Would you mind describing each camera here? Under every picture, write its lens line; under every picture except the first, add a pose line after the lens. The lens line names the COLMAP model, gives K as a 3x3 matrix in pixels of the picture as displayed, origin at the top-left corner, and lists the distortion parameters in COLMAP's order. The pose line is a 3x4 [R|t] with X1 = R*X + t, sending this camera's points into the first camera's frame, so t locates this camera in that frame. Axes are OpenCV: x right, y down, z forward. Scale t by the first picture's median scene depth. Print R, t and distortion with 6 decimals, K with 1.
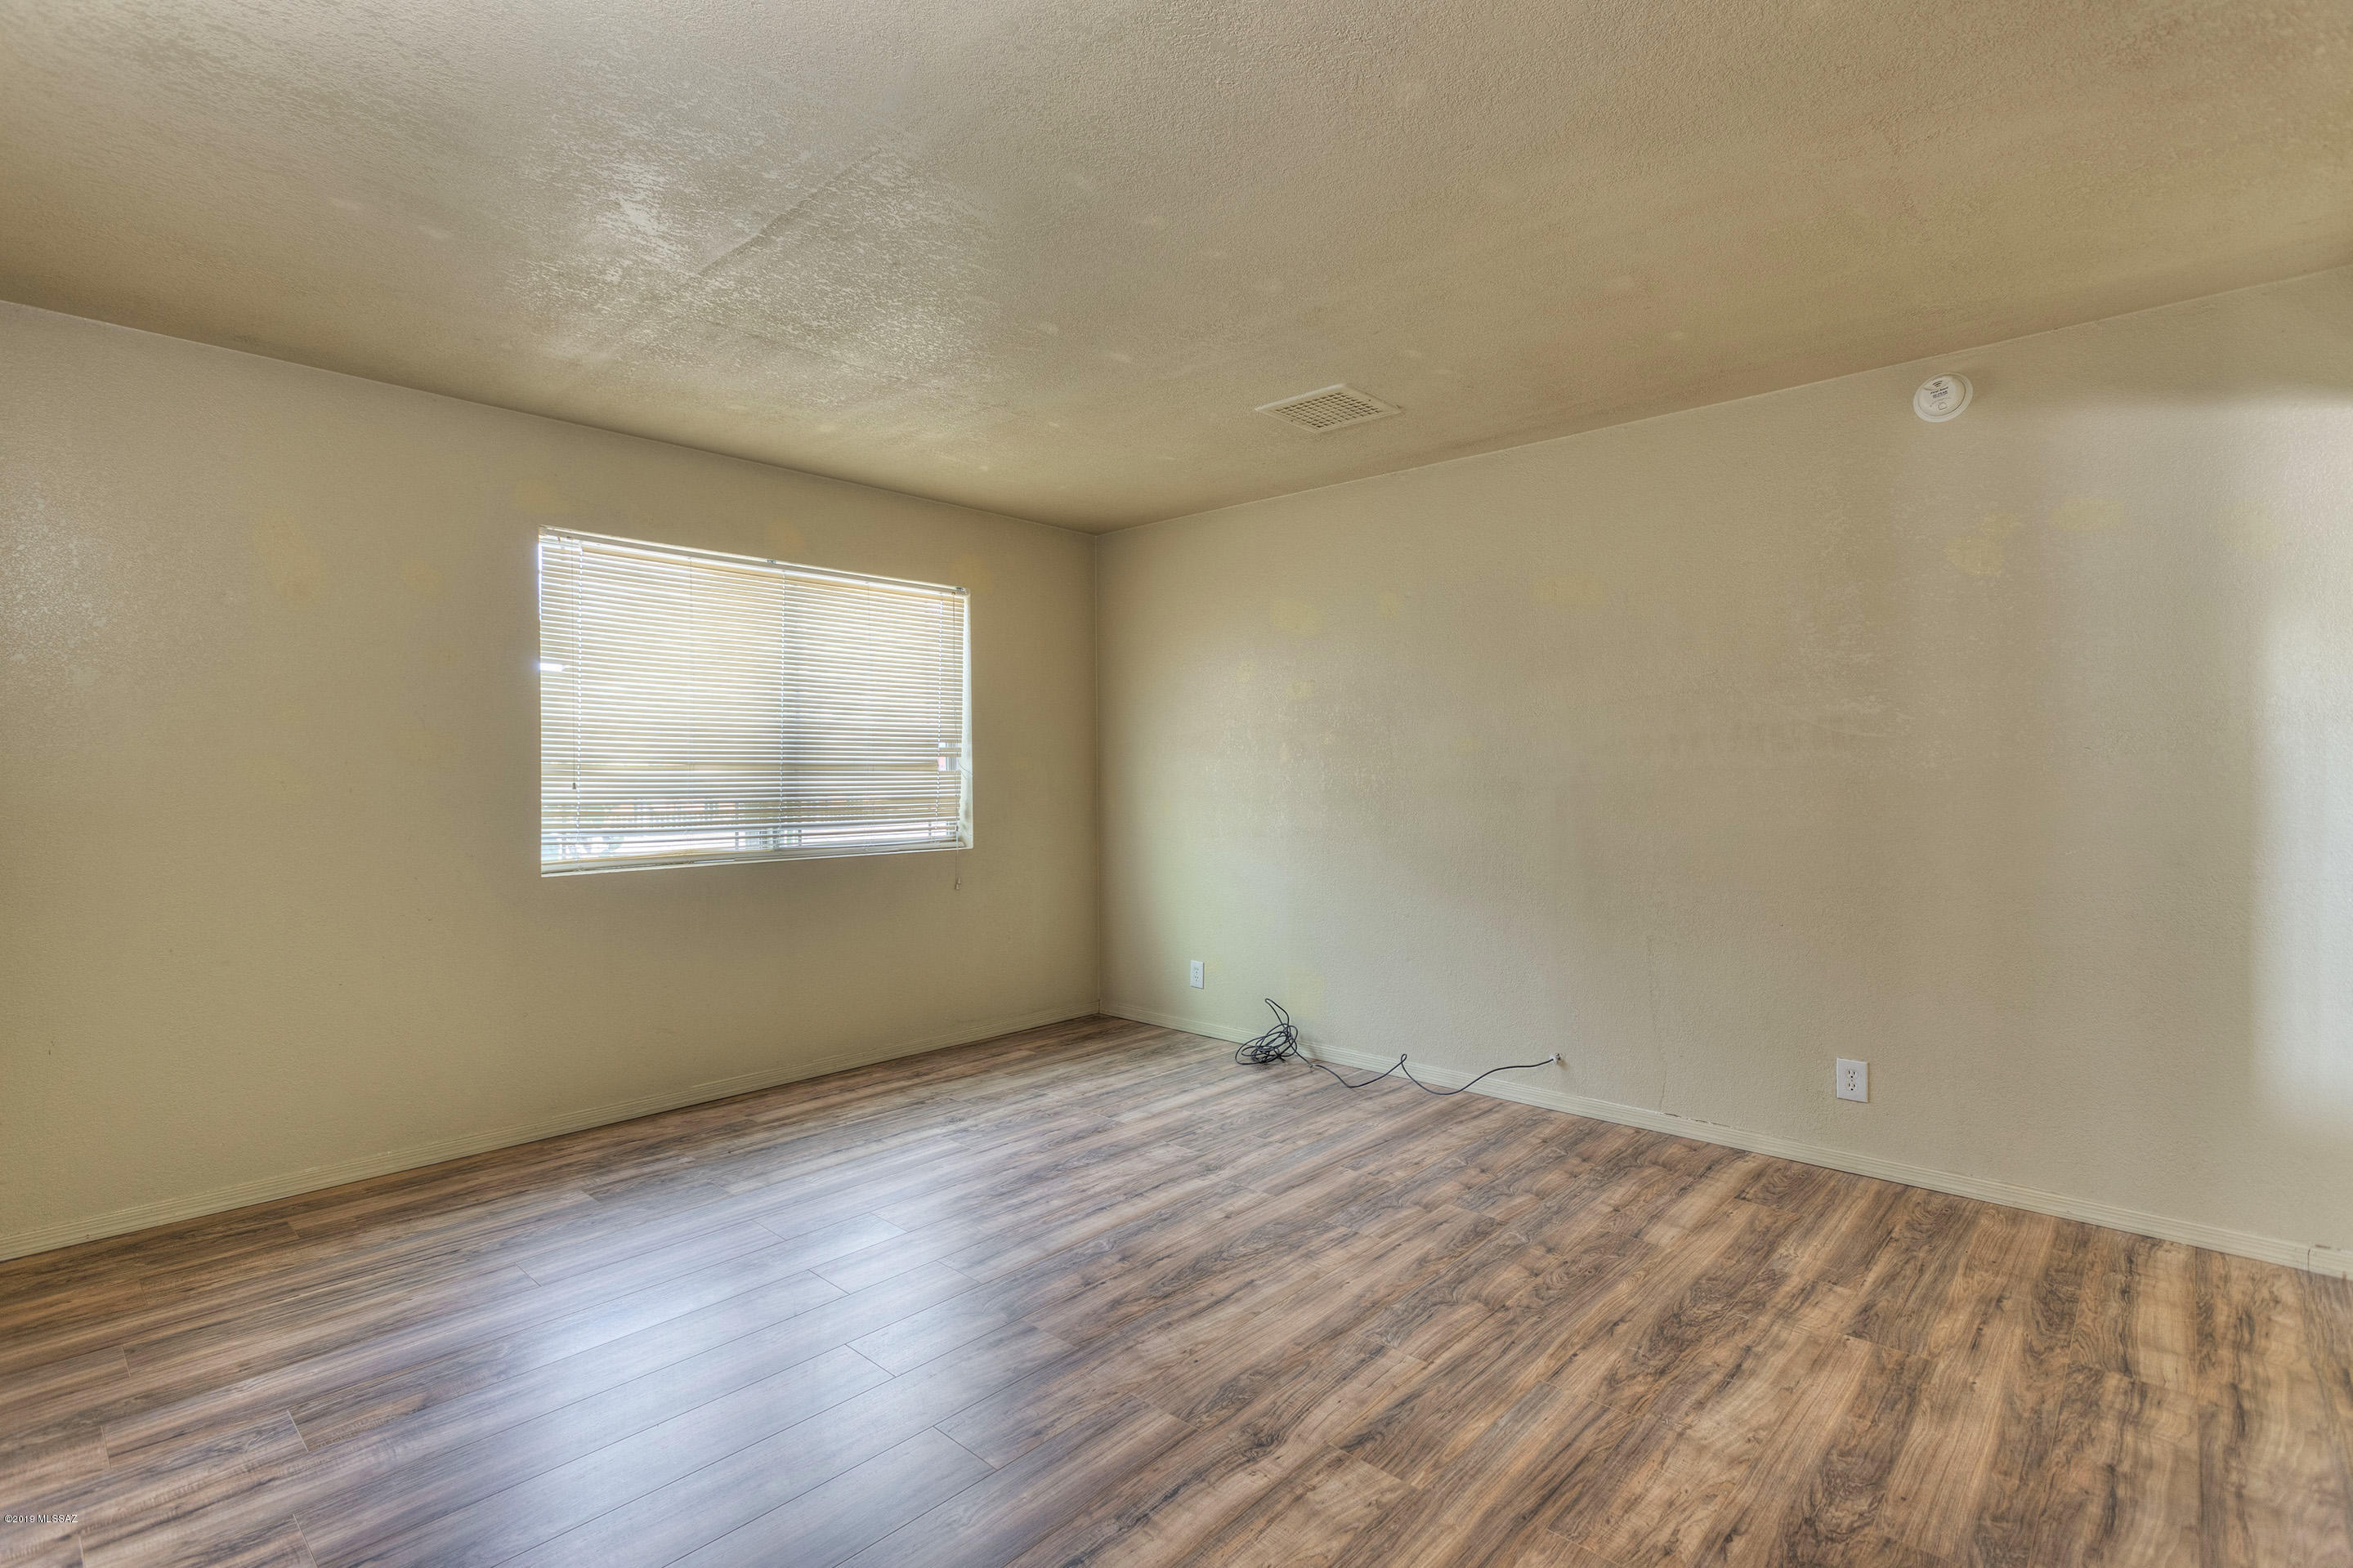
lens RADIAL K [[1138.6, 0, 1167.7], [0, 1138.6, 774.4], [0, 0, 1]] dist [0.001356, 0.000832]
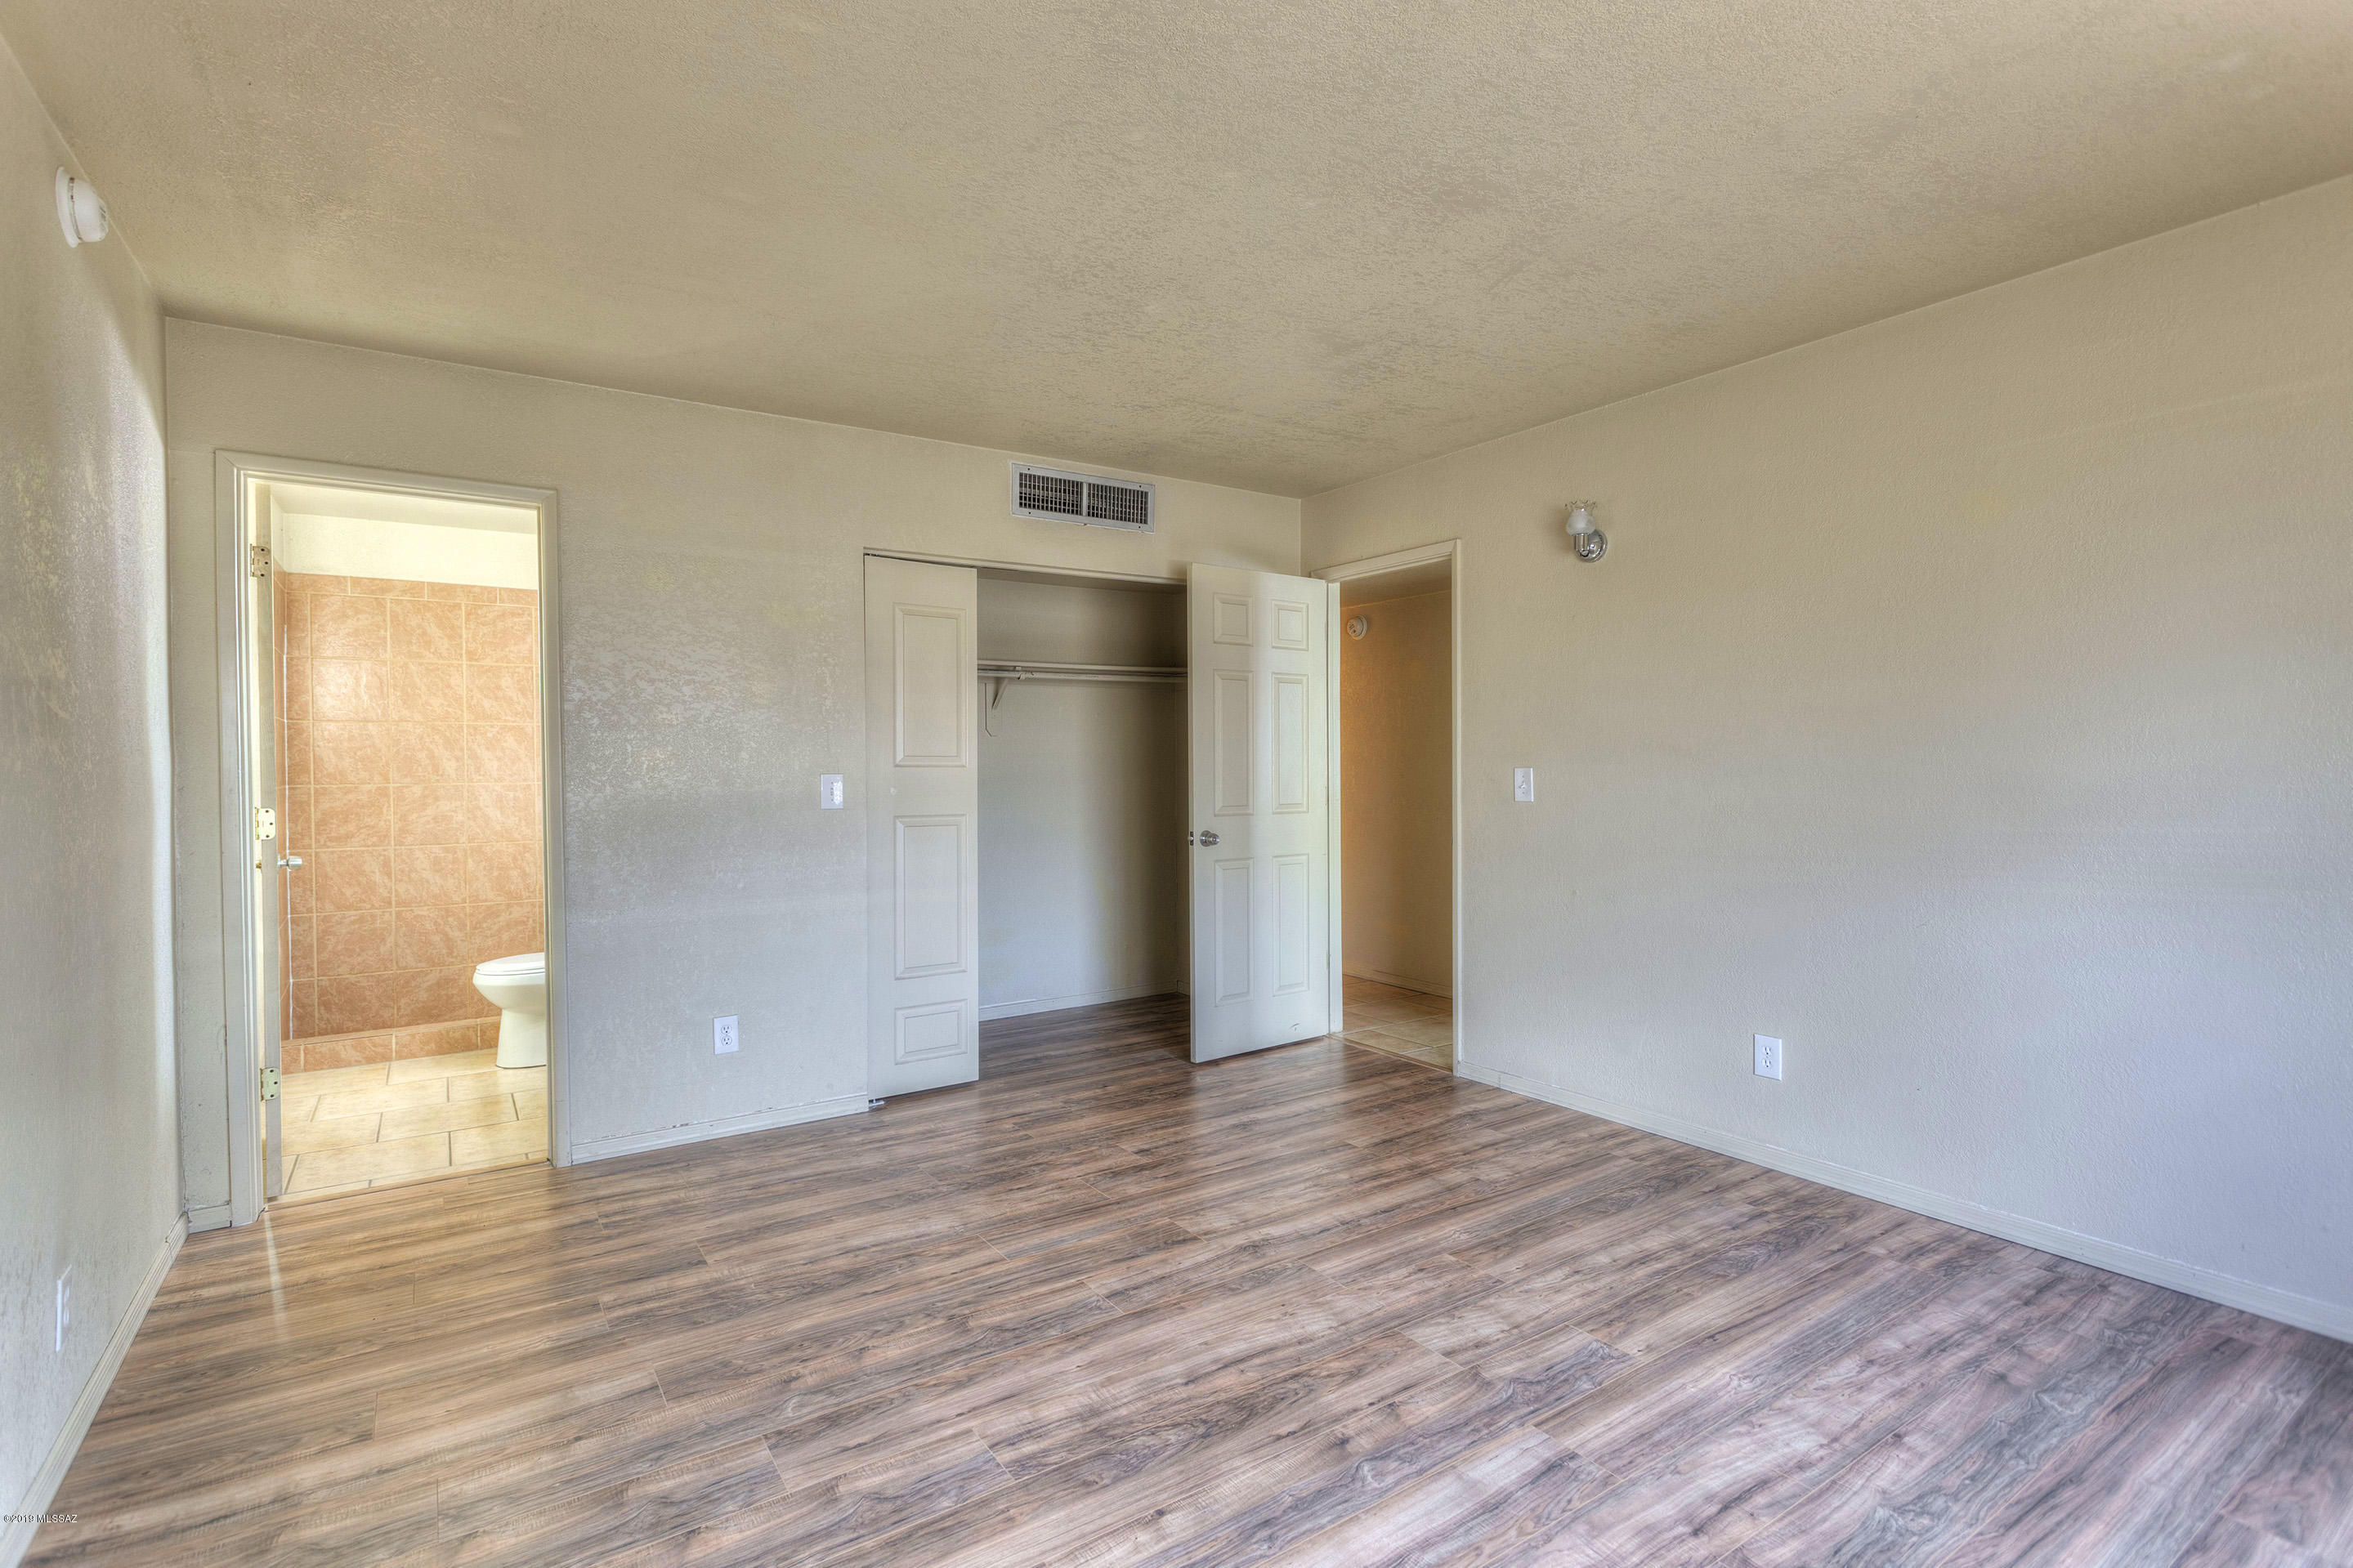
lens RADIAL K [[1138.6, 0, 1167.7], [0, 1138.6, 774.4], [0, 0, 1]] dist [0.001356, 0.000832]
pose [[-0.974110, 0.008049, 0.225933, -0.108127], [0.010458, 0.999900, 0.009469, -0.002812], [-0.225835, 0.011586, -0.974097, 1.917946]]
